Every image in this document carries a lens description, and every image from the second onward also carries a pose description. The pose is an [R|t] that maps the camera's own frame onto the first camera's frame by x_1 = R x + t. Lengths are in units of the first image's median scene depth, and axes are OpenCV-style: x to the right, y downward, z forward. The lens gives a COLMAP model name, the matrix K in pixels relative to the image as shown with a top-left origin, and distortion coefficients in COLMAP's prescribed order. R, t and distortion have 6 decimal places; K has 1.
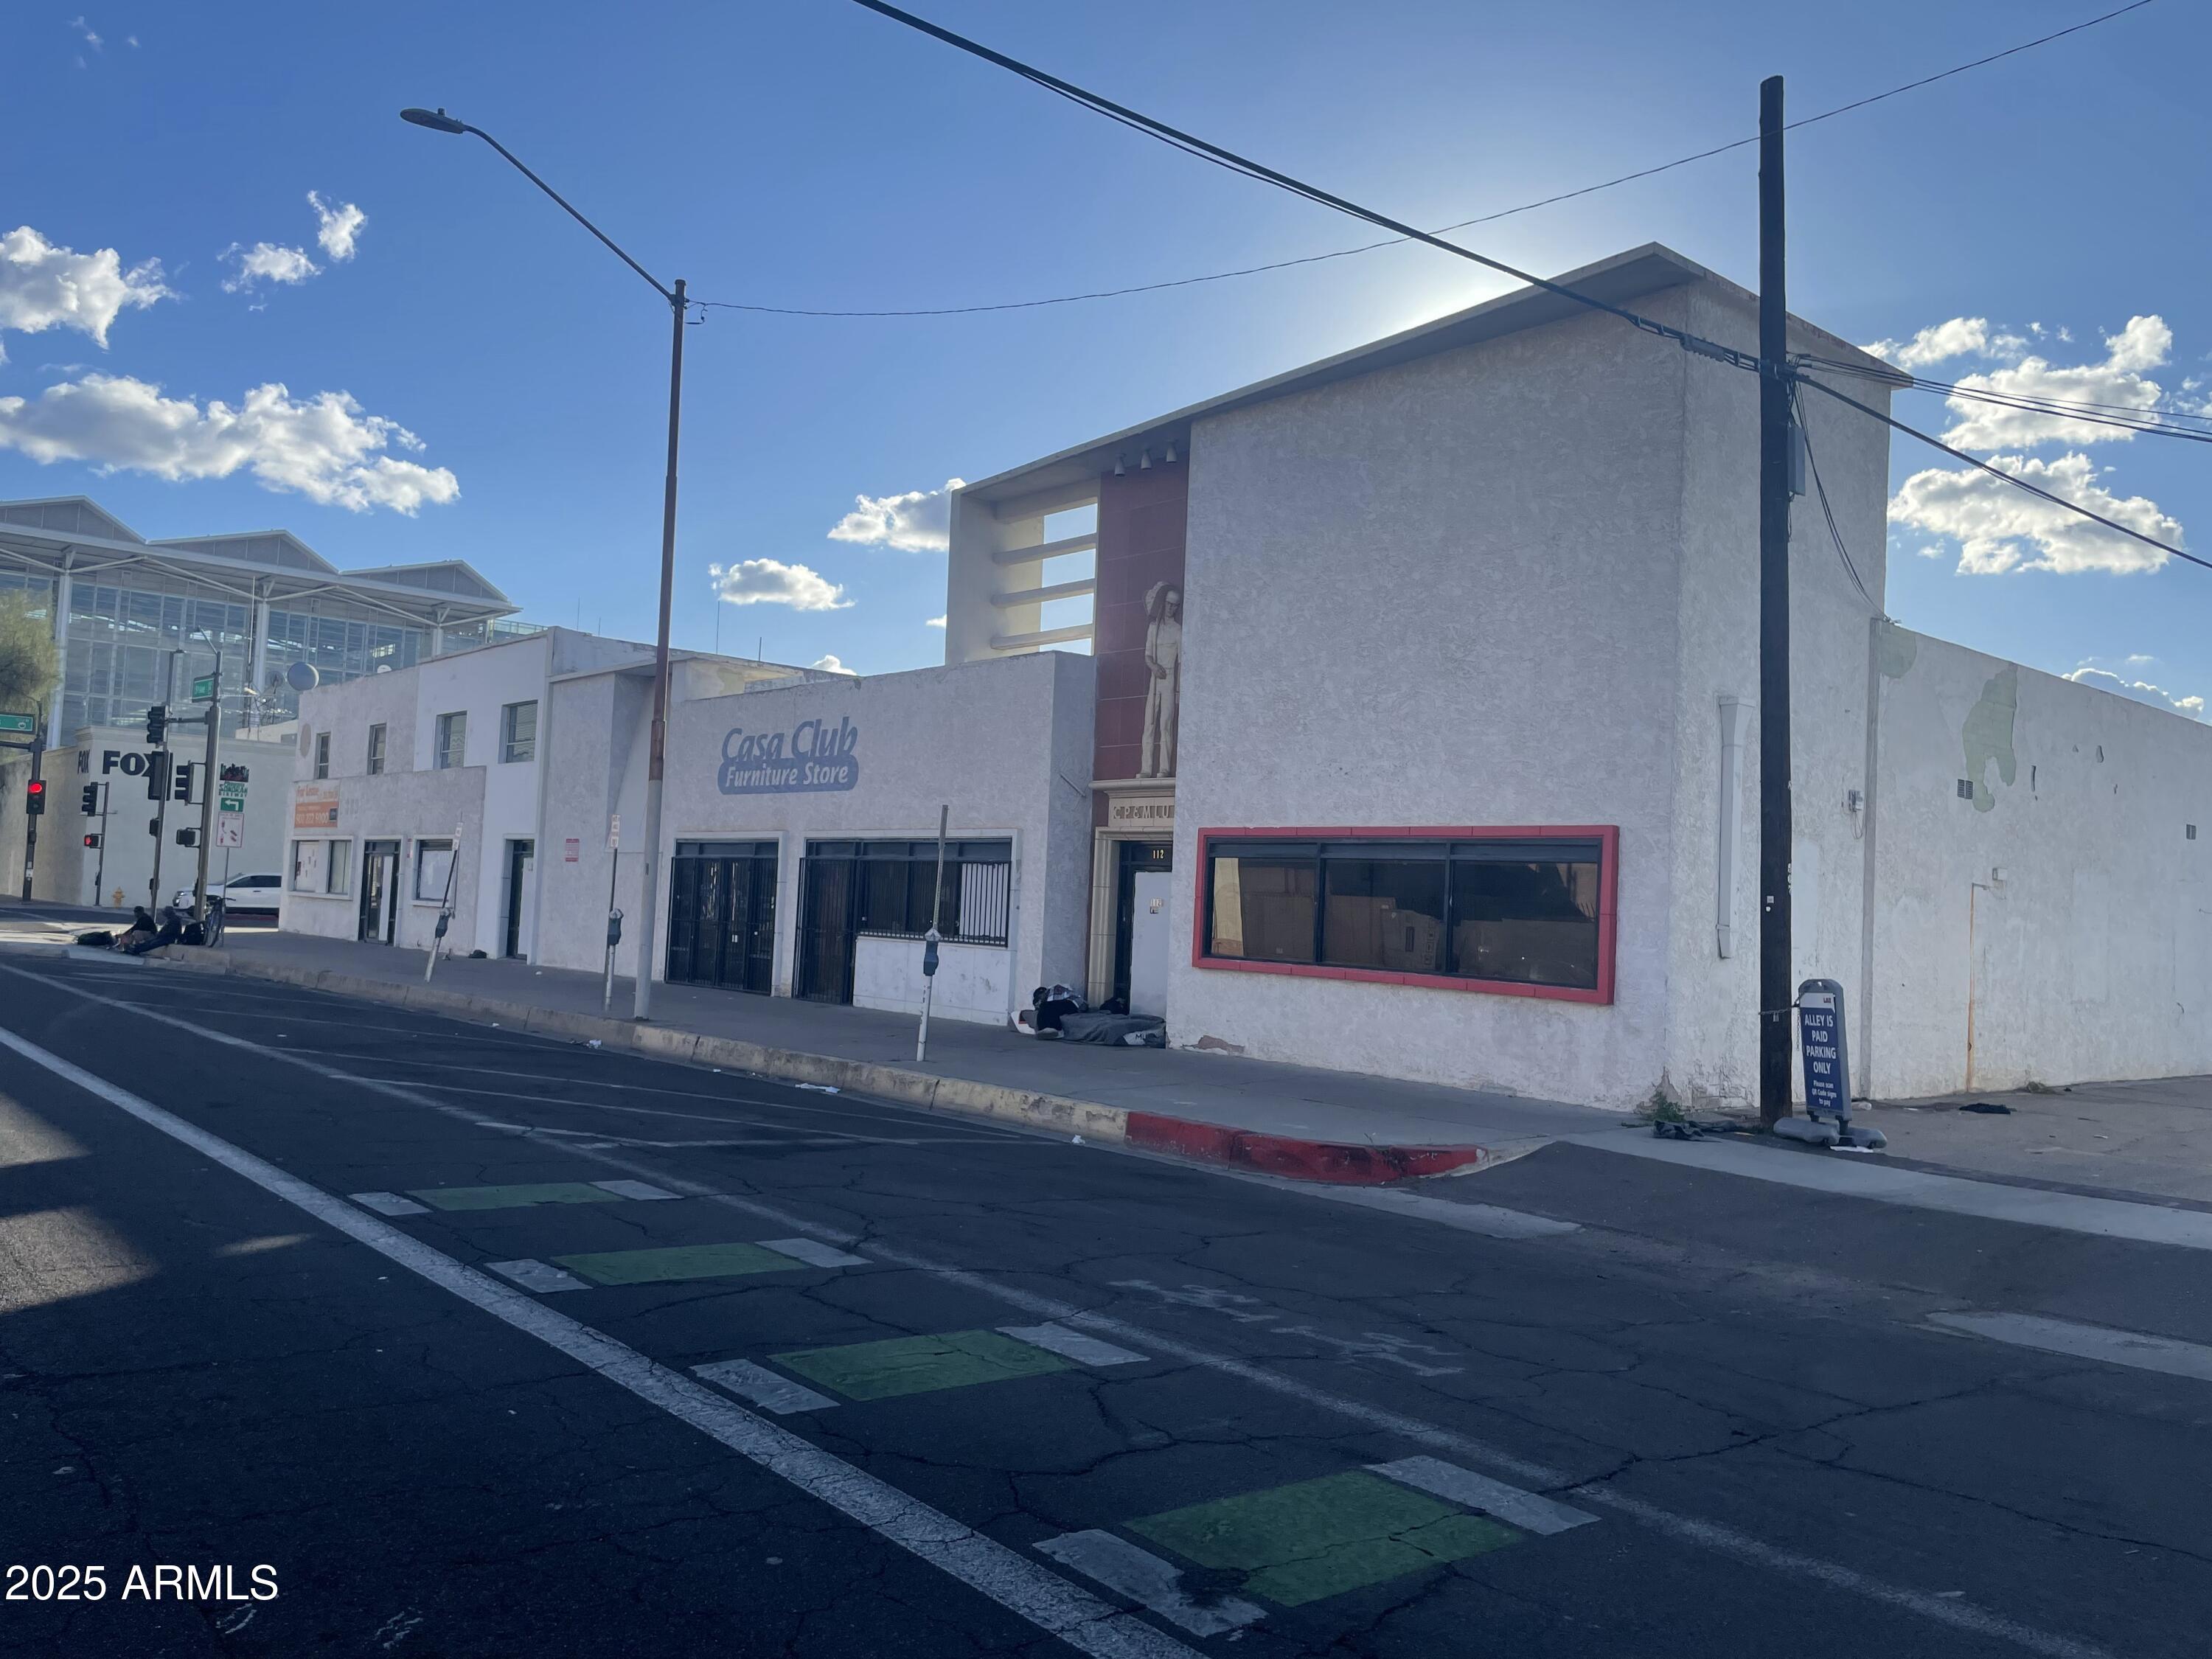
lens RADIAL K [[1691.3, 0, 1106.0], [0, 1691.3, 829.5], [0, 0, 1]] dist [0.089223, 0.000320]
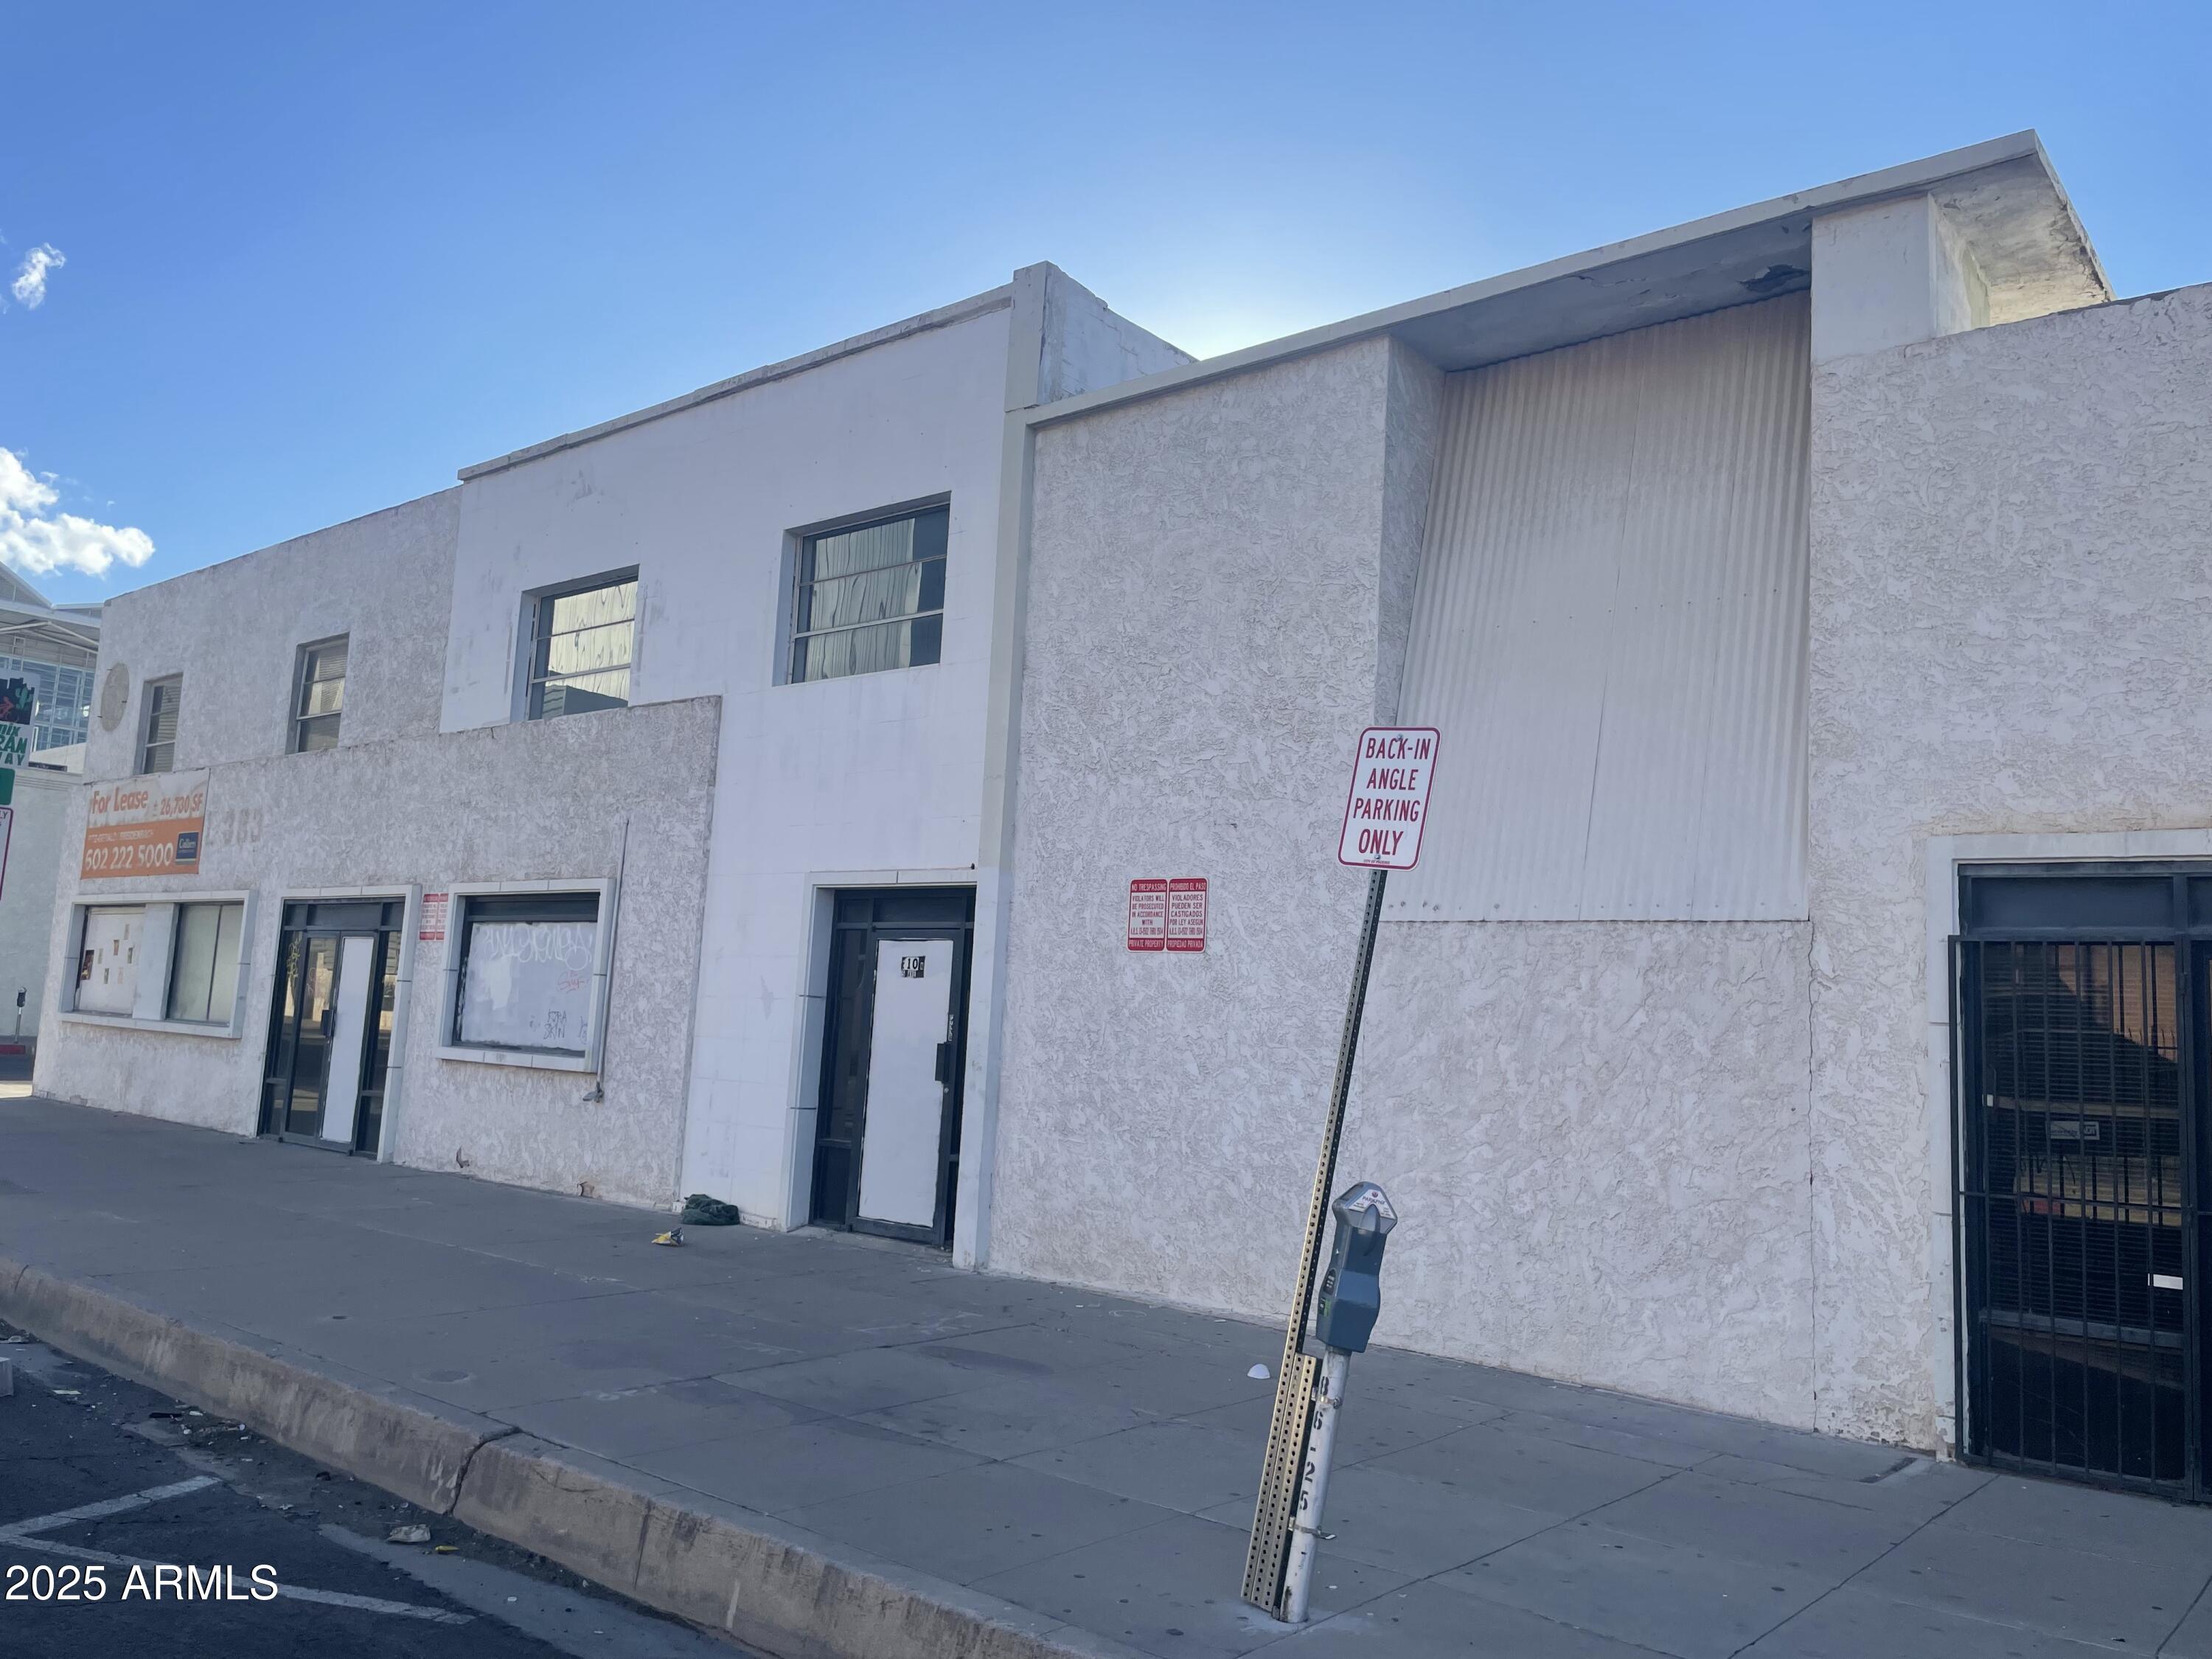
lens RADIAL K [[1700.0, 0, 1106.0], [0, 1700.0, 829.5], [0, 0, 1]] dist [0.007721, 0.002100]
pose [[0.986815, 0.021370, 0.160437, -0.292773], [-0.011516, 0.998004, -0.062098, 0.012484], [-0.161444, 0.059431, 0.985091, 0.537372]]
